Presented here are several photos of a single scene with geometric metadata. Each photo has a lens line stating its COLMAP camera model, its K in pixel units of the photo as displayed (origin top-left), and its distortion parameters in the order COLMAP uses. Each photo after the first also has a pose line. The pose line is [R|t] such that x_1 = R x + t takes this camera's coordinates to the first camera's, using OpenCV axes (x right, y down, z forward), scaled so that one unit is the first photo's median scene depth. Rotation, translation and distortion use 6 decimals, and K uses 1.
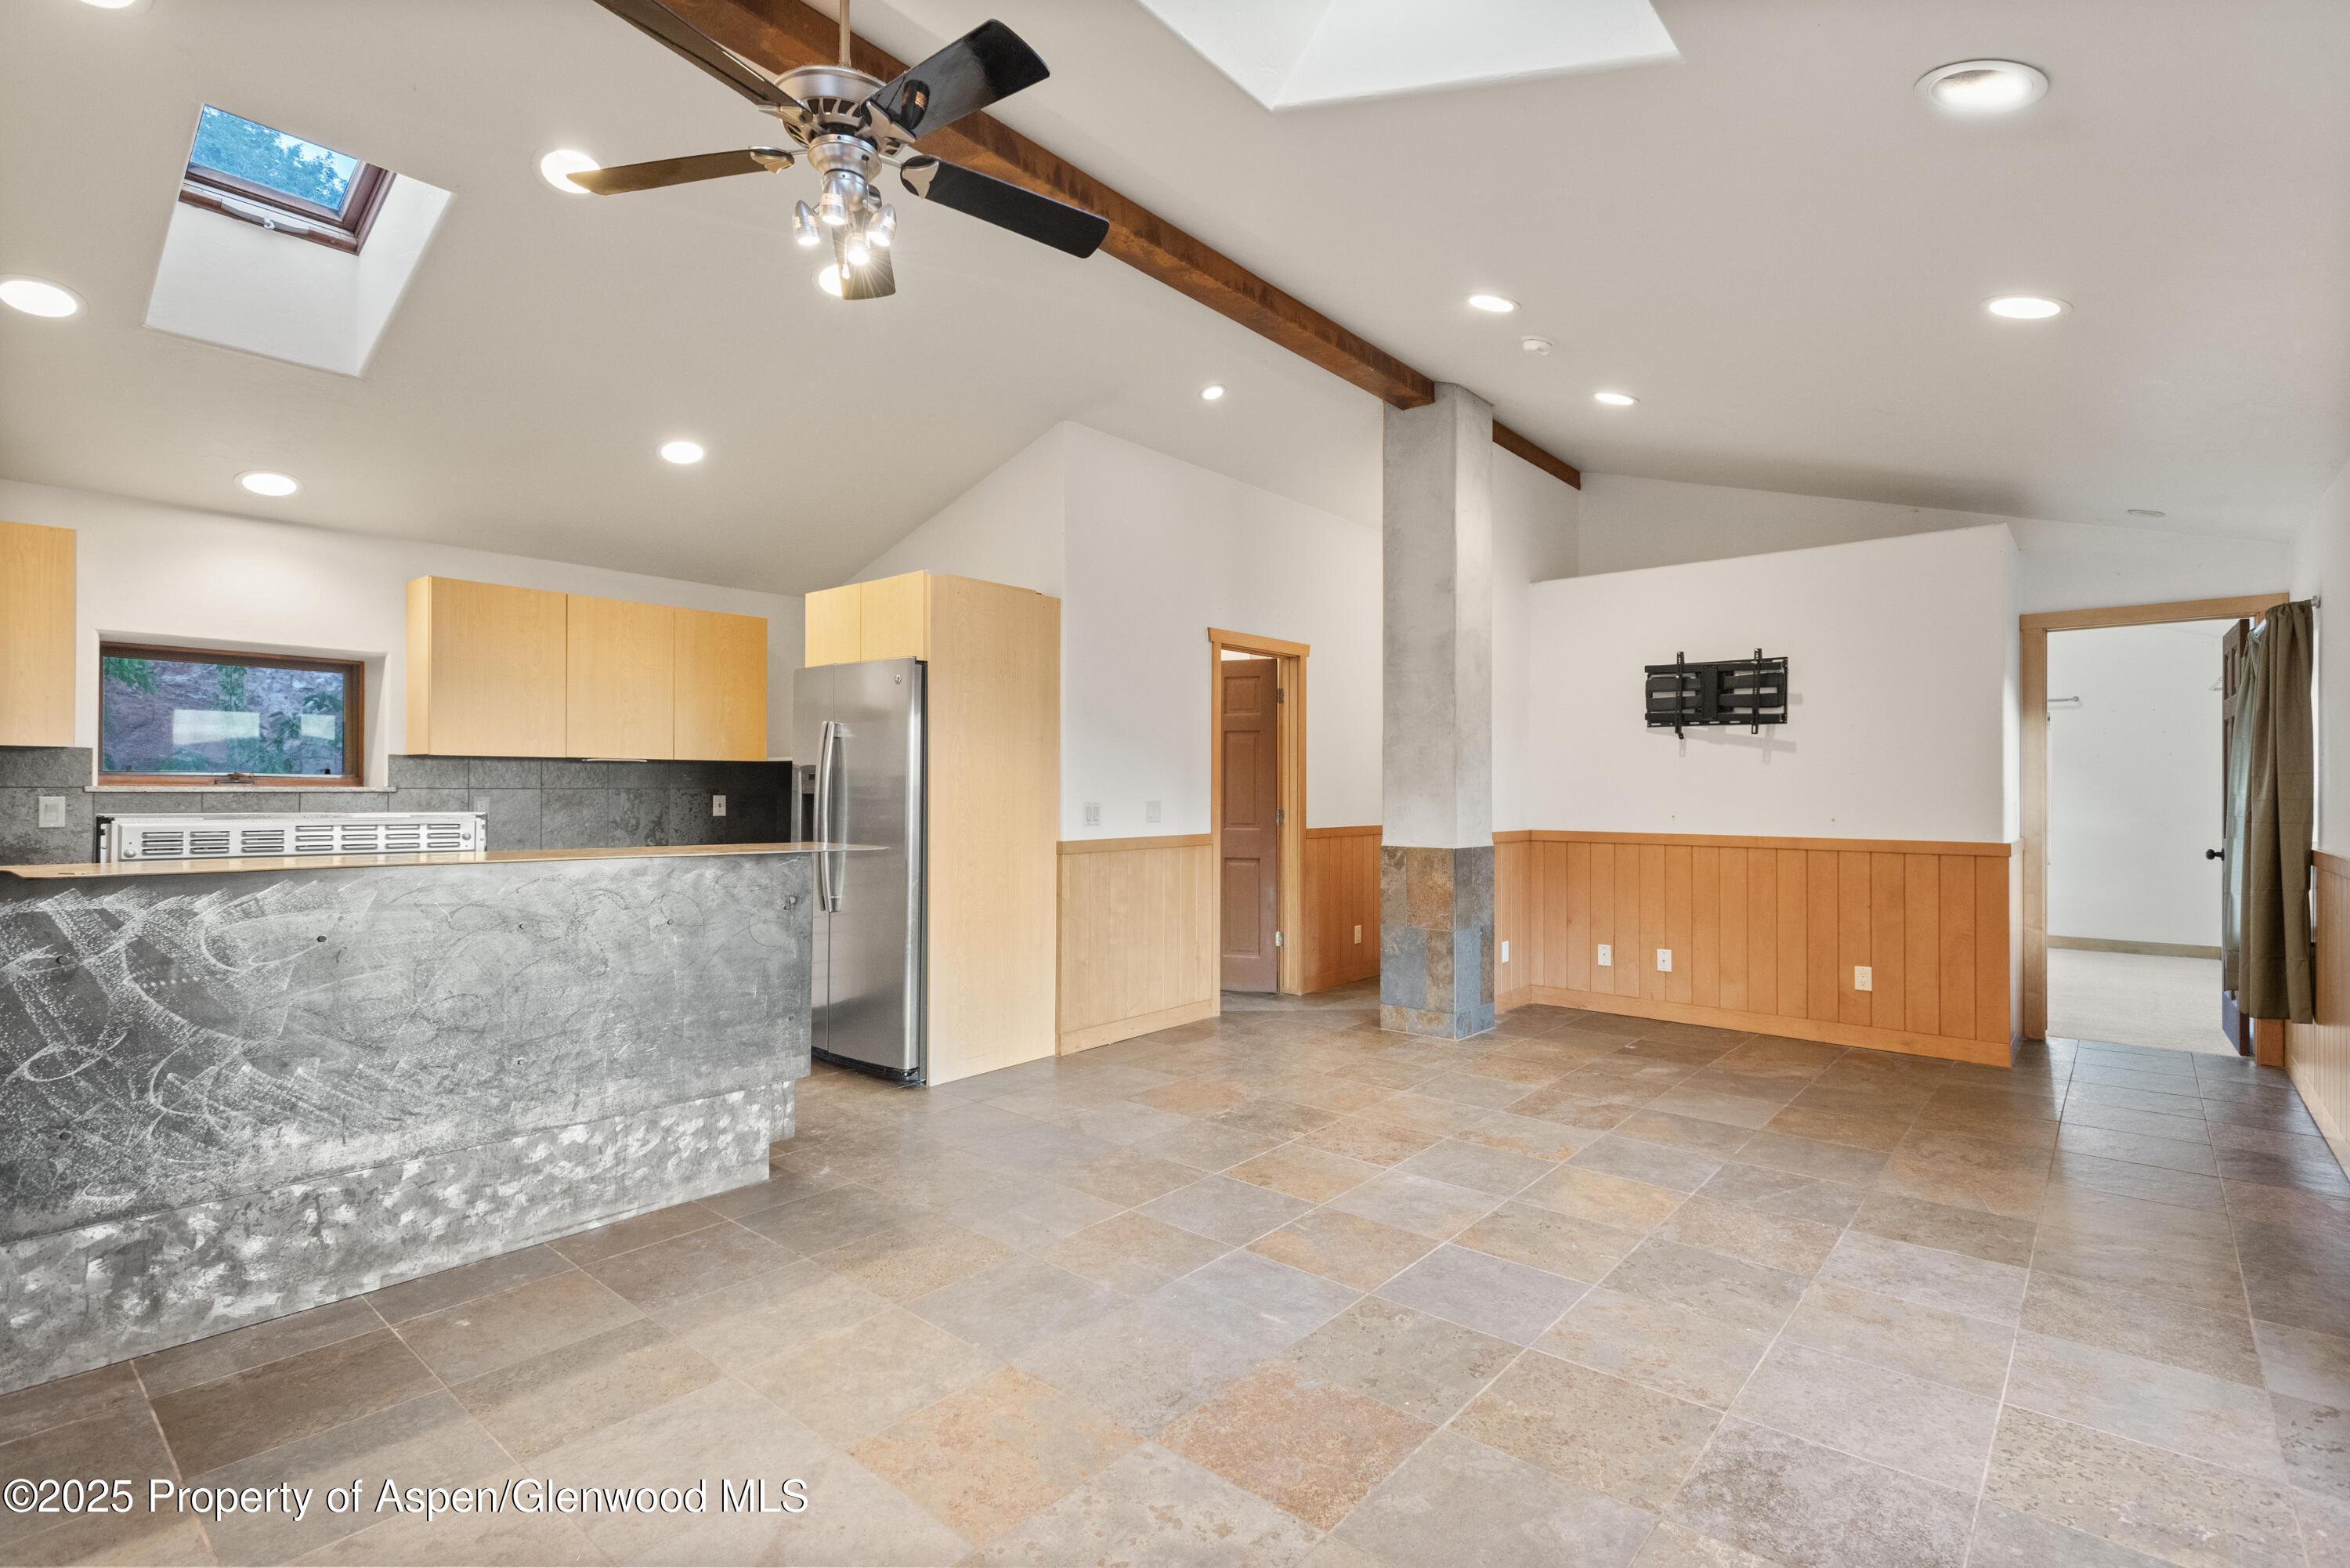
lens RADIAL K [[1101.3, 0, 1175.0], [0, 1101.3, 784.0], [0, 0, 1]] dist [0.012030, -0.000372]
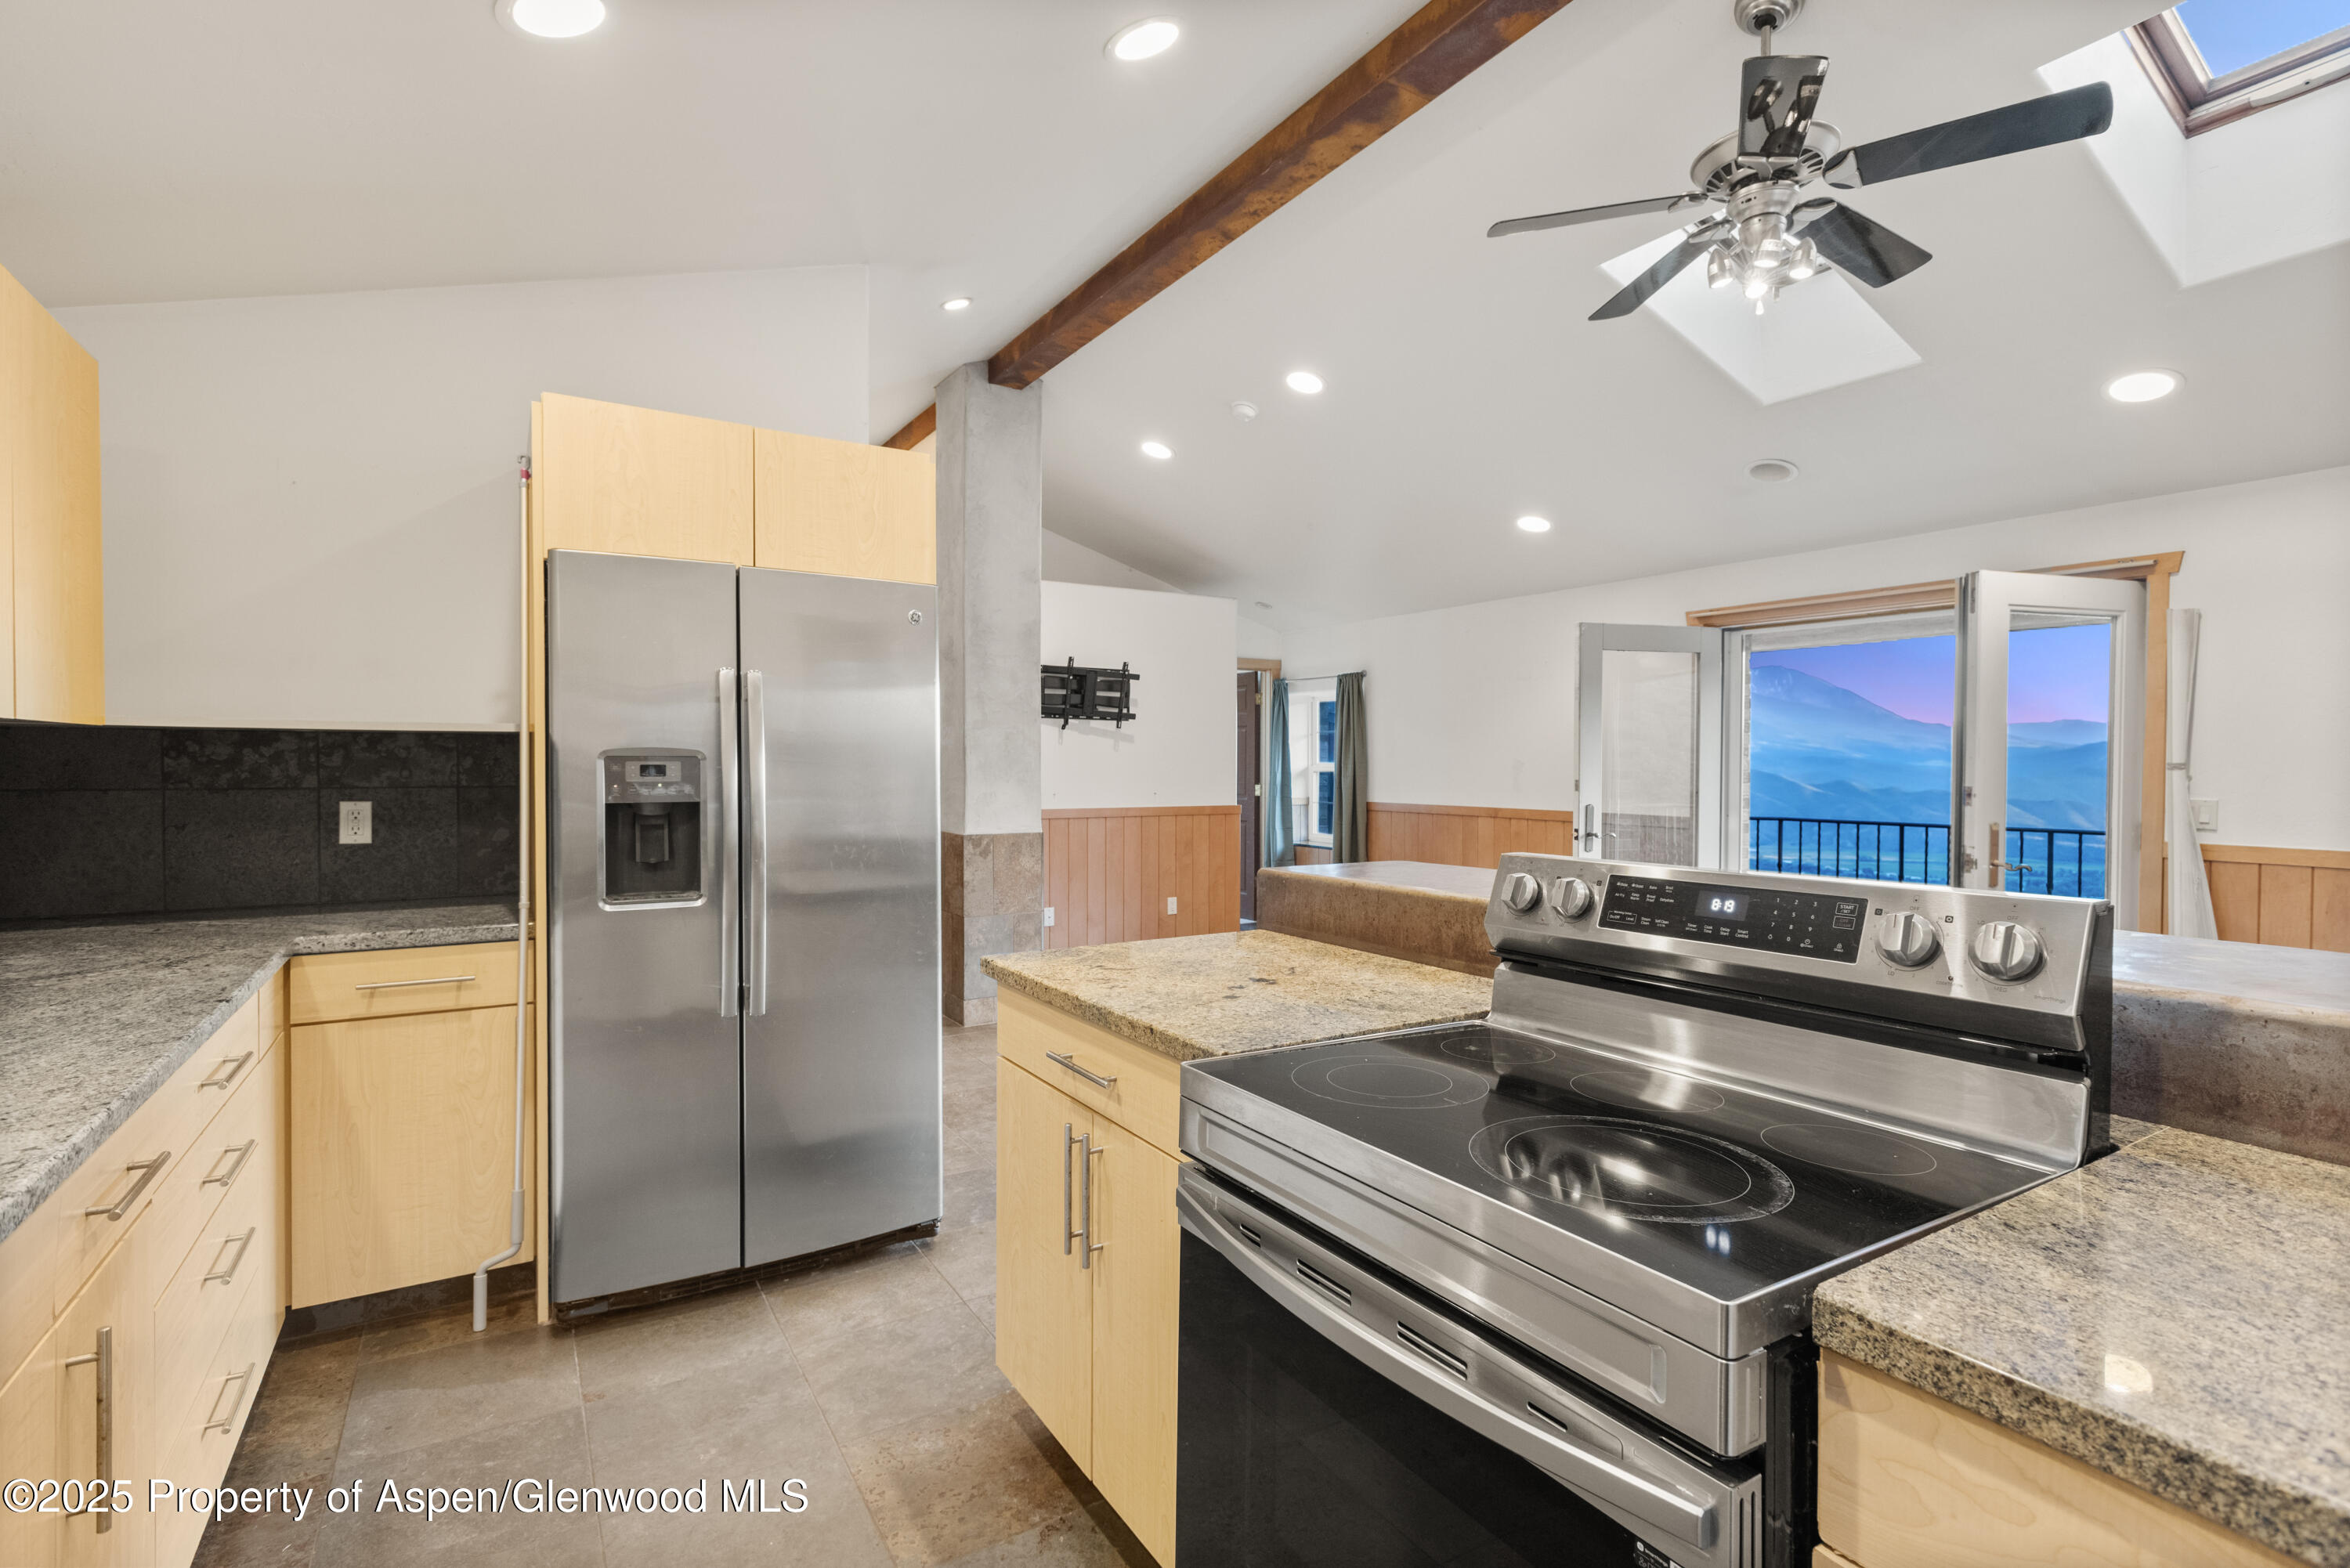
lens RADIAL K [[1101.3, 0, 1175.0], [0, 1101.3, 784.0], [0, 0, 1]] dist [0.012030, -0.000372]
pose [[0.304824, -0.022582, 0.952141, -0.663184], [-0.003309, 0.999688, 0.024769, -0.012226], [-0.952403, -0.010701, 0.304654, 0.541482]]
